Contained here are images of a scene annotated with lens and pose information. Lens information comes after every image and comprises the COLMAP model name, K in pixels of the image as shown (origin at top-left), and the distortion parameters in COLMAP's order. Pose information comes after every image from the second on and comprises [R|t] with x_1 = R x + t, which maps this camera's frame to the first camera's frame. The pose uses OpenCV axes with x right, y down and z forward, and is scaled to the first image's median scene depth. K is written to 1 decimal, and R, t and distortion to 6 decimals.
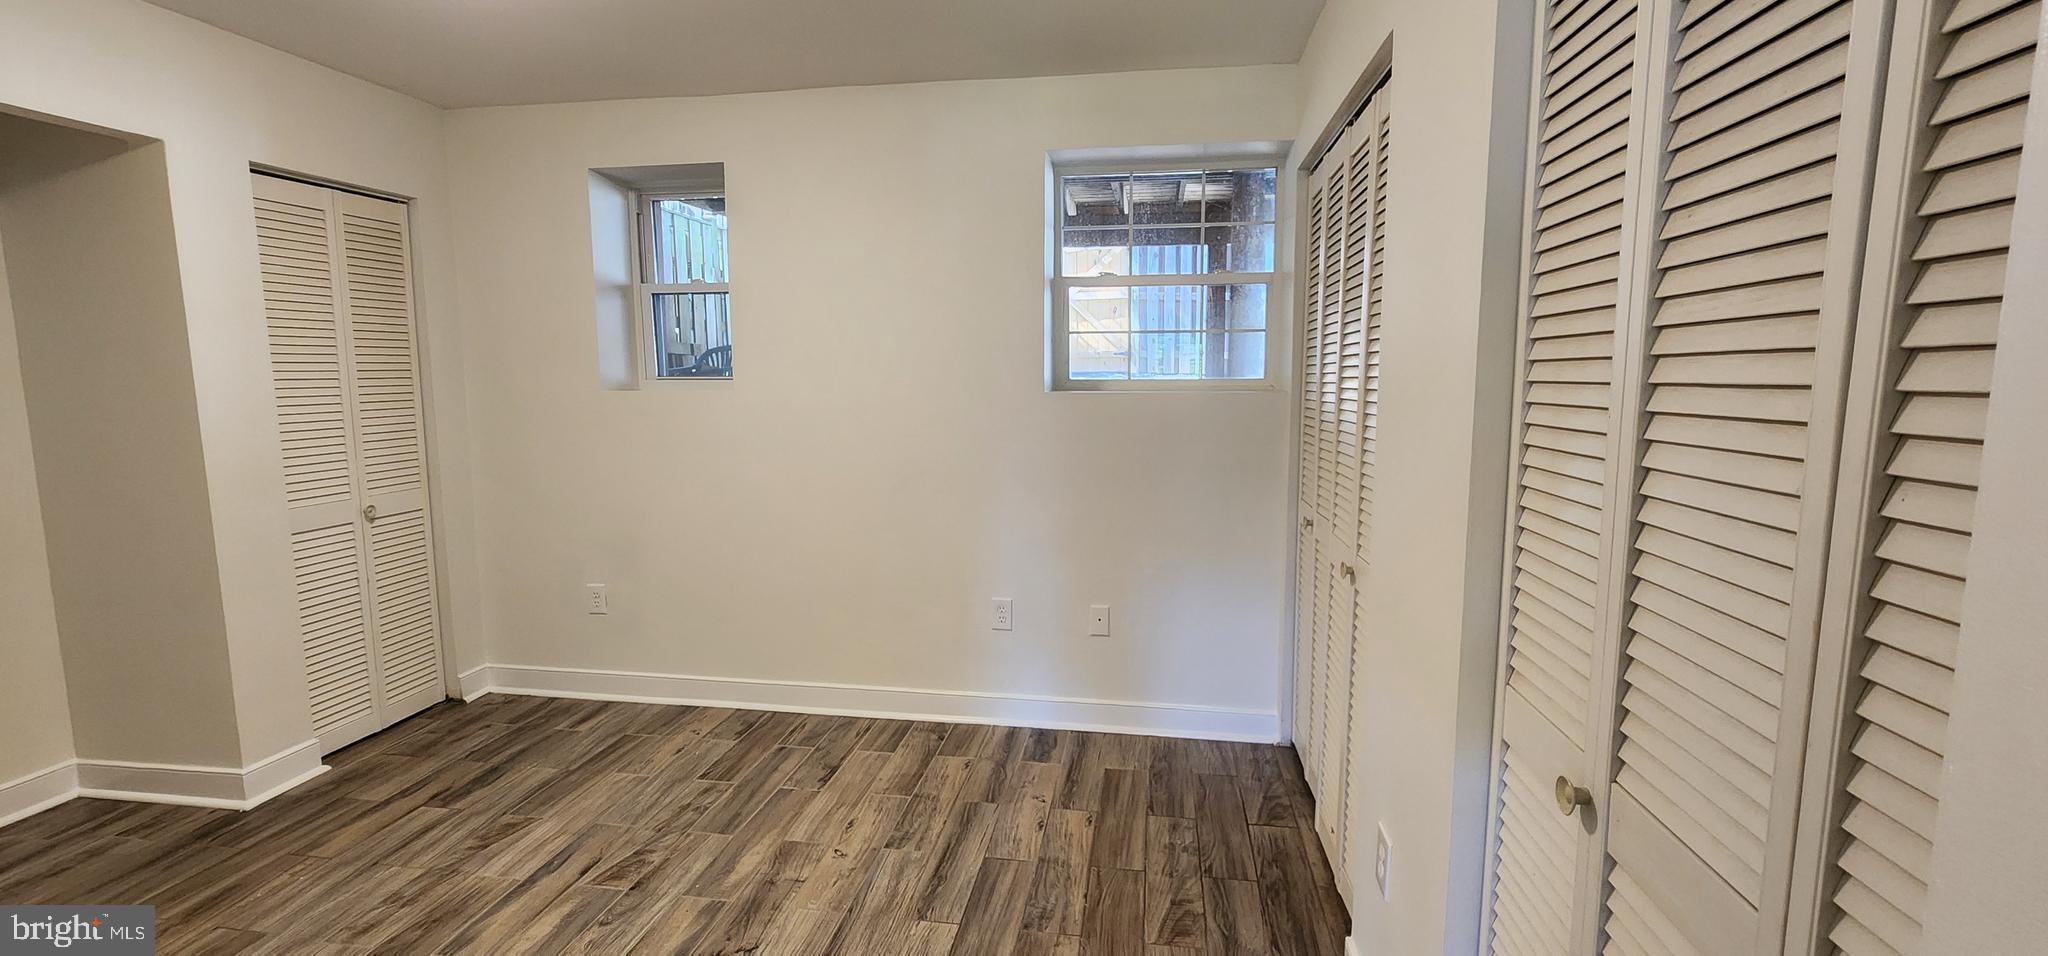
lens RADIAL K [[847.5, 0, 1030.1], [0, 847.5, 472.6], [0, 0, 1]] dist [-0.001426, 0.000201]
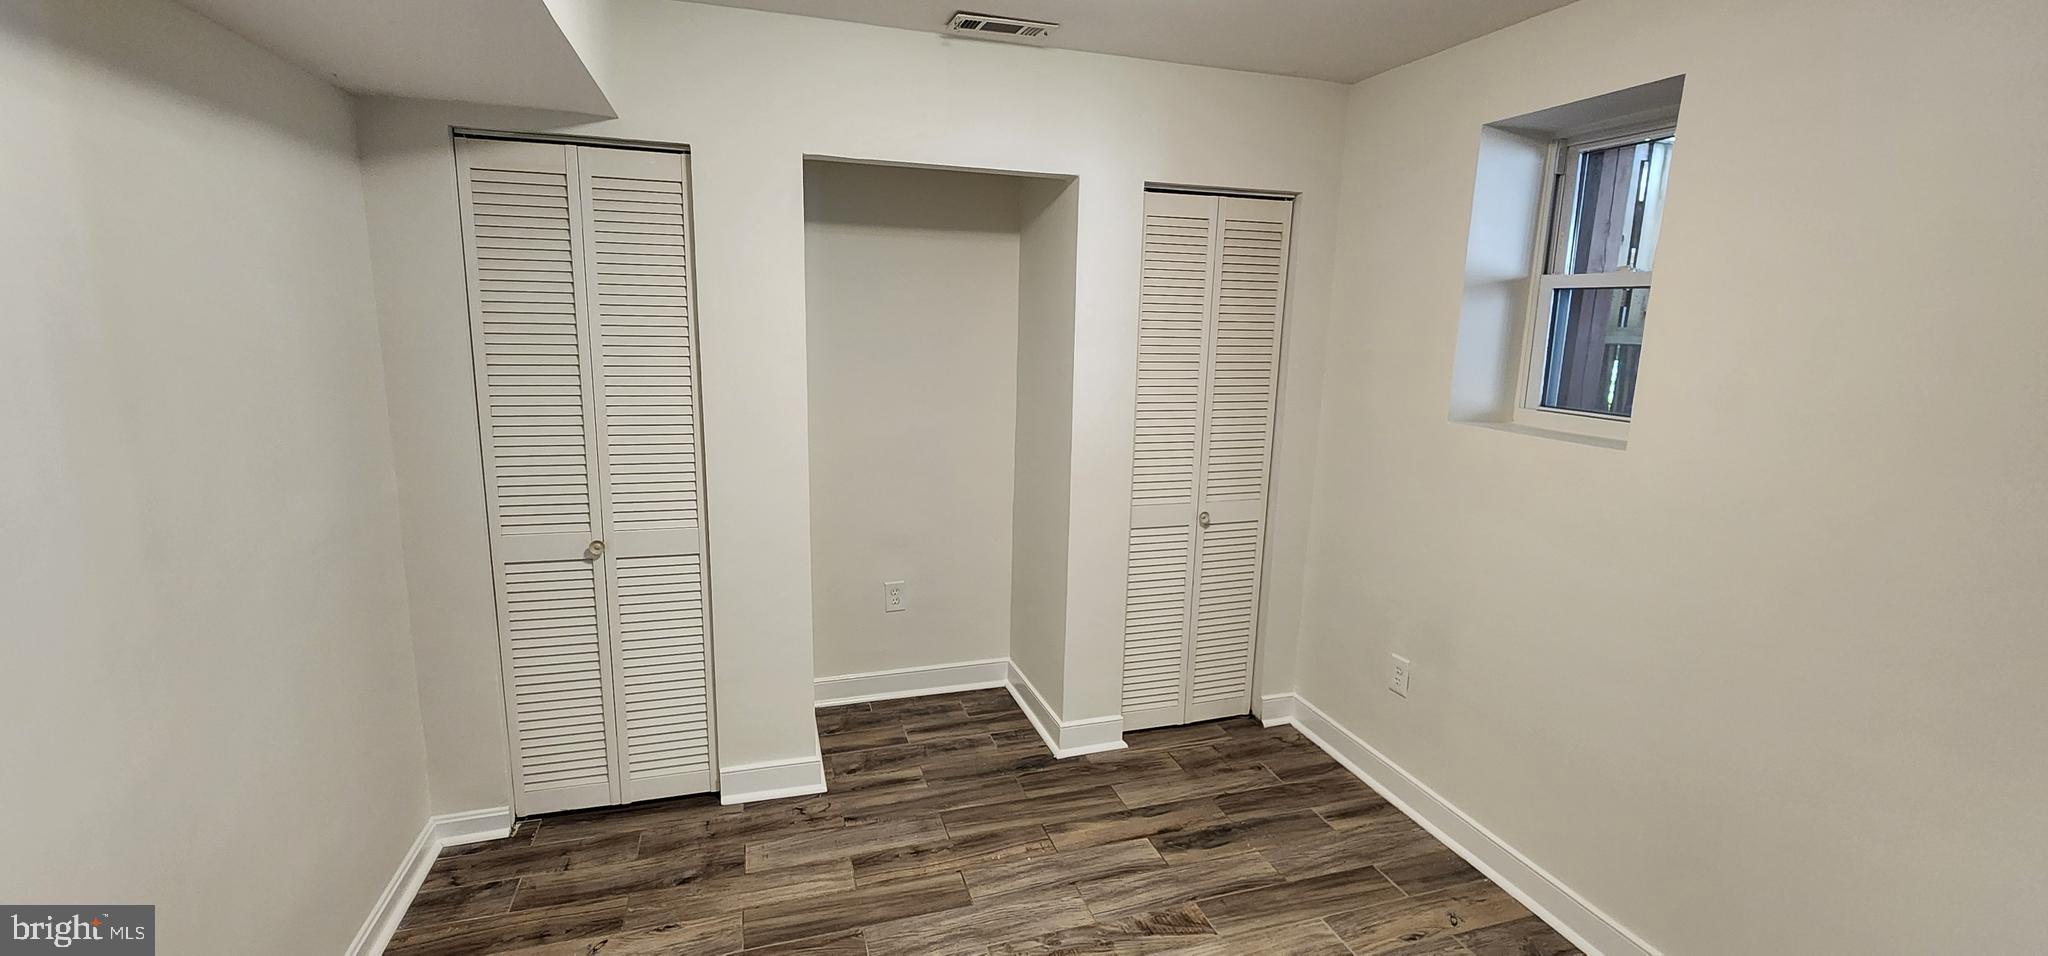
lens RADIAL K [[847.5, 0, 1030.1], [0, 847.5, 472.6], [0, 0, 1]] dist [-0.001426, 0.000201]
pose [[0.447085, 0.175425, -0.877121, 0.004120], [-0.133969, 0.982652, 0.128244, -0.117055], [0.884402, 0.060171, 0.462831, 0.374073]]
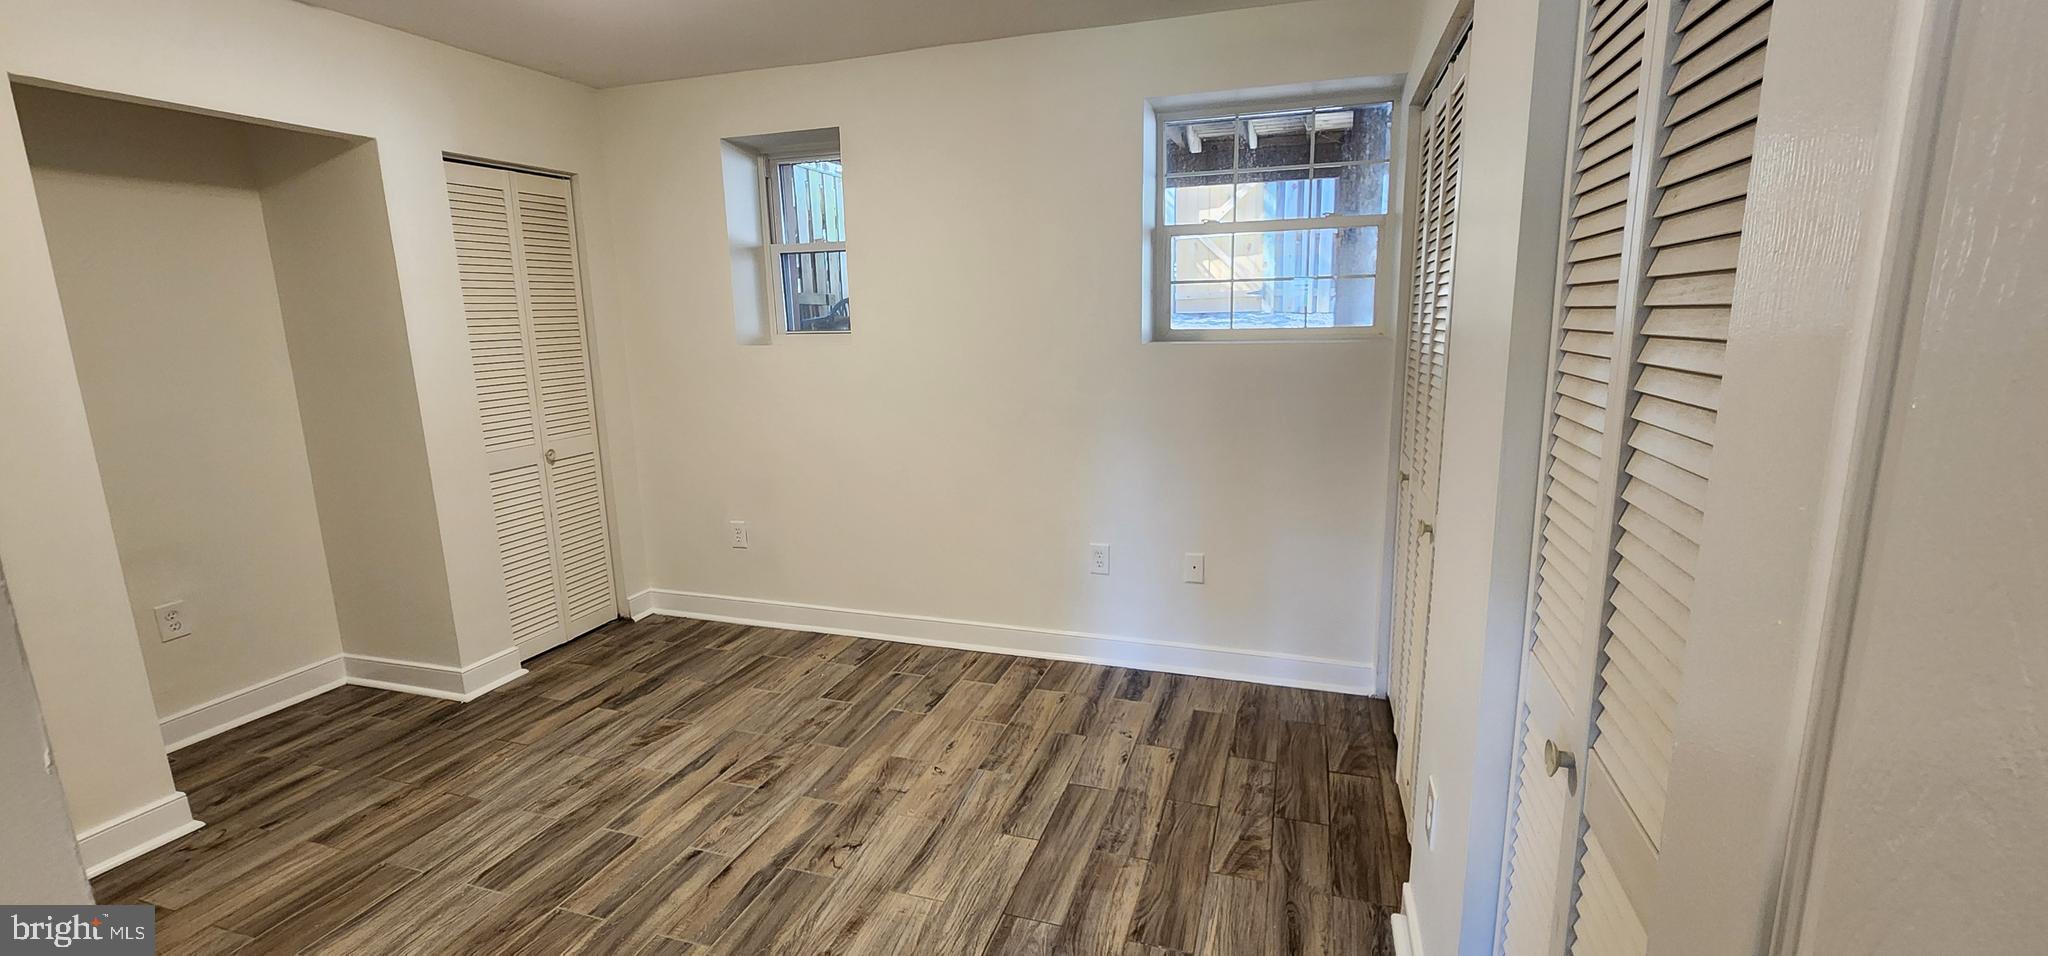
lens RADIAL K [[849.9, 0, 1031.5], [0, 849.9, 476.3], [0, 0, 1]] dist [-0.001788, 0.000764]
pose [[0.986729, 0.014185, -0.161756, 0.057577], [-0.002013, 0.997169, 0.075162, -0.014099], [0.162364, -0.073839, 0.983964, -0.035484]]
